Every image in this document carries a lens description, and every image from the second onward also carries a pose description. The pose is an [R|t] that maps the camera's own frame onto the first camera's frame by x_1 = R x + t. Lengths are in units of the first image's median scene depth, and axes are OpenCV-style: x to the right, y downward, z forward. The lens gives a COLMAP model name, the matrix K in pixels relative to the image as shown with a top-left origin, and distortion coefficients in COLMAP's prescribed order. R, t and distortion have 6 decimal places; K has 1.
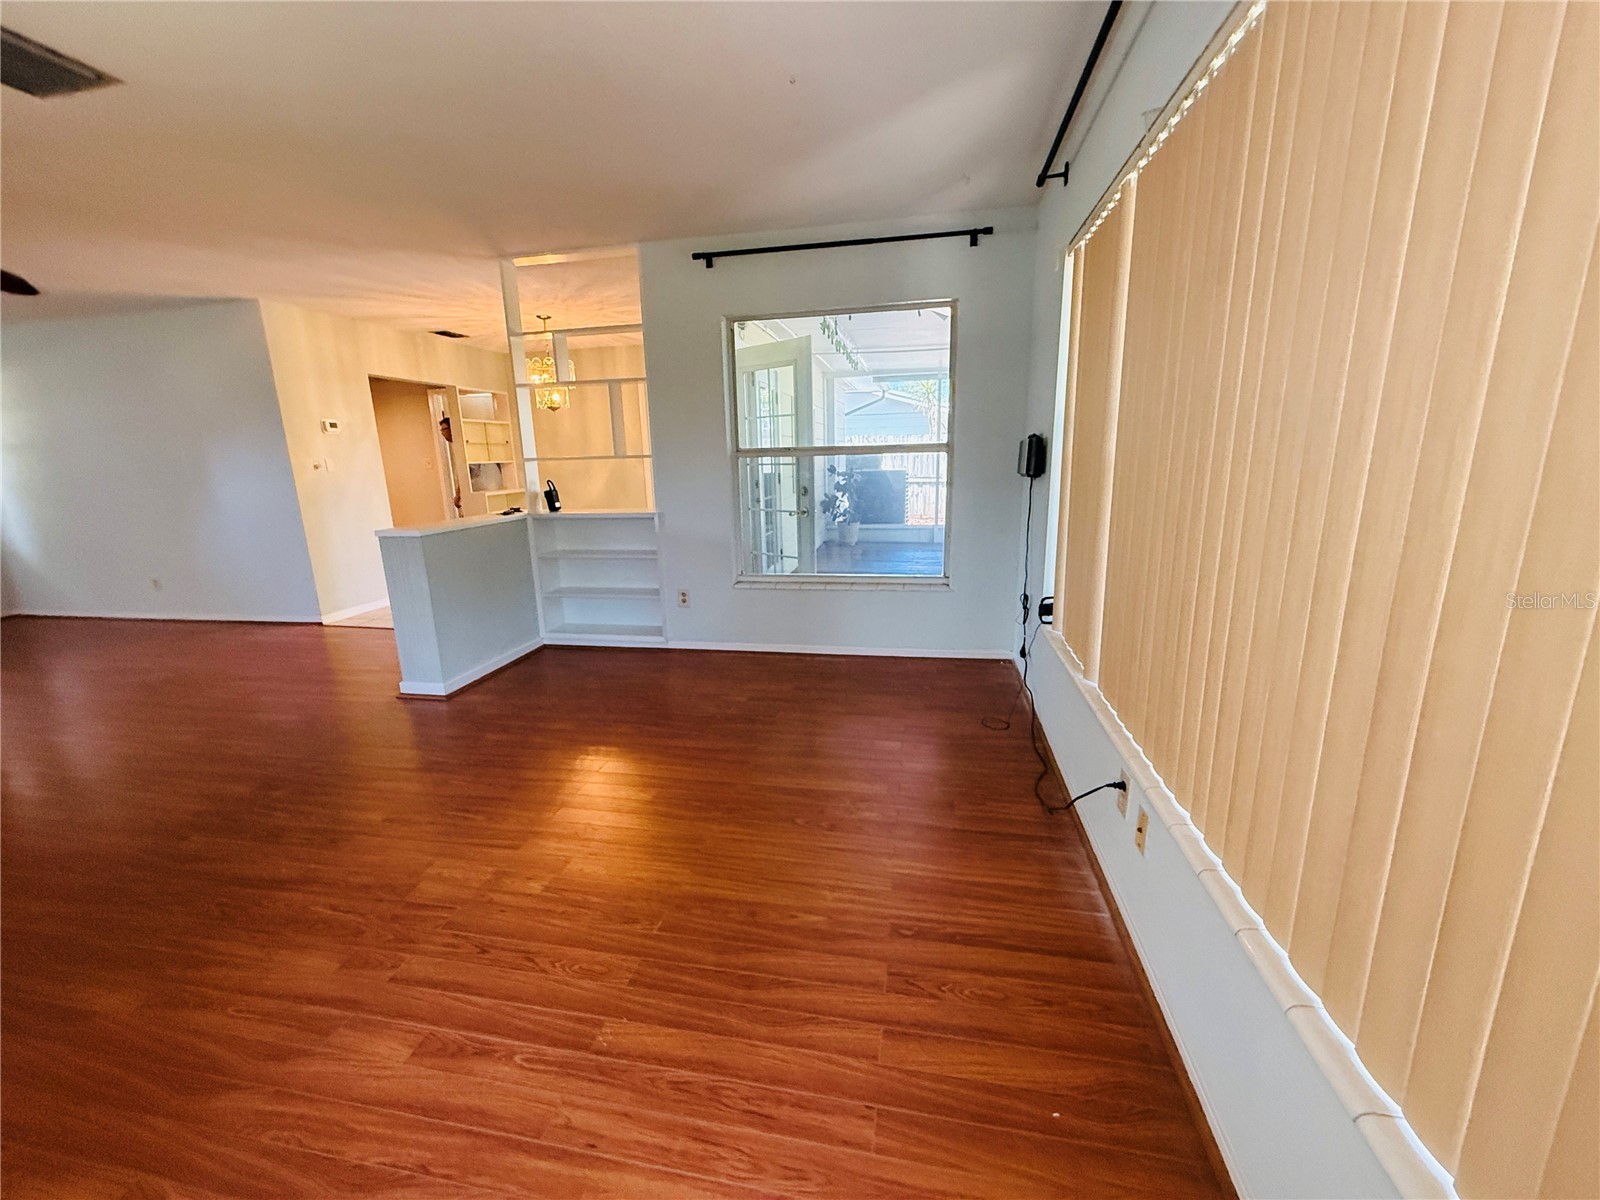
lens RADIAL K [[641.5, 0, 801.1], [0, 641.5, 602.0], [0, 0, 1]] dist [-0.002102, 0.000726]
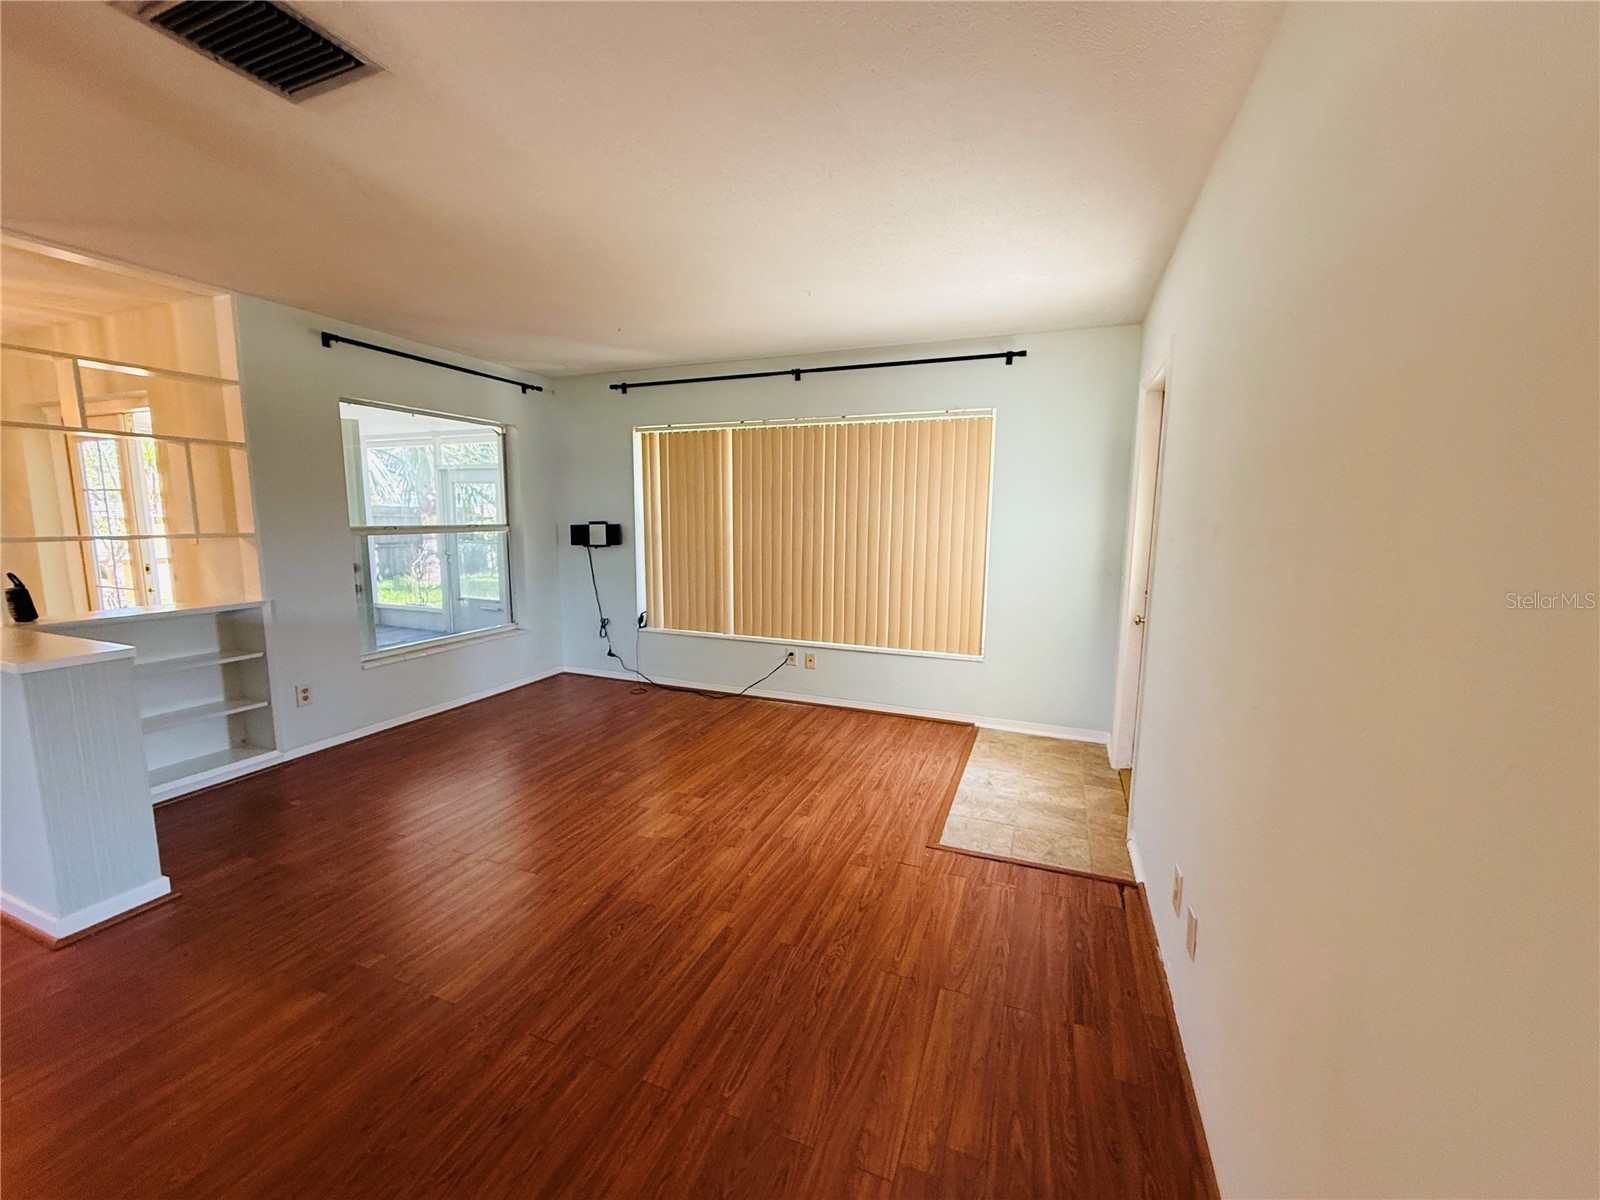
lens RADIAL K [[641.5, 0, 802.0], [0, 641.5, 598.9], [0, 0, 1]] dist [-0.002102, 0.000726]
pose [[0.174140, -0.102570, 0.979364, -2.037141], [0.212565, 0.975028, 0.064319, -0.103112], [-0.961505, 0.196978, 0.191594, 0.364027]]
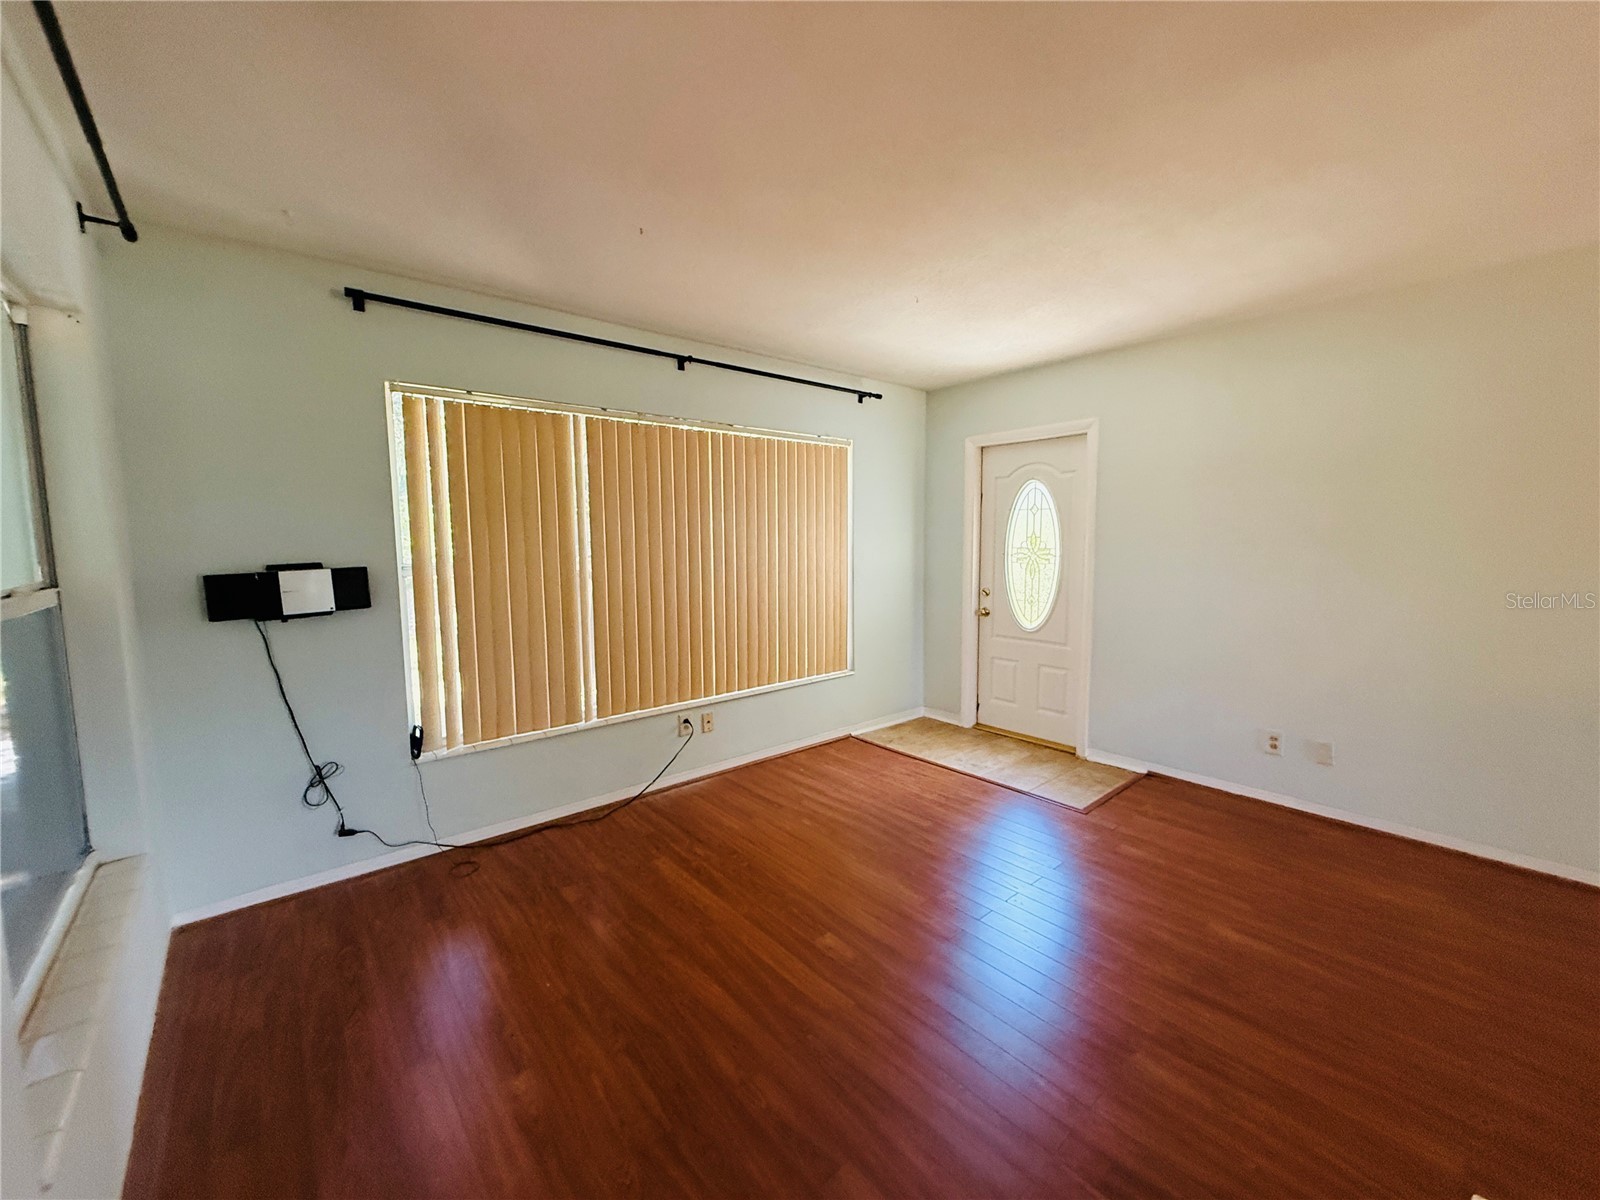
lens RADIAL K [[641.5, 0, 794.4], [0, 641.5, 598.6], [0, 0, 1]] dist [-0.002102, 0.000726]
pose [[-0.788620, -0.028081, 0.614239, -1.009695], [0.167573, 0.951328, 0.258638, -0.553241], [-0.591606, 0.306897, -0.745531, 2.126778]]
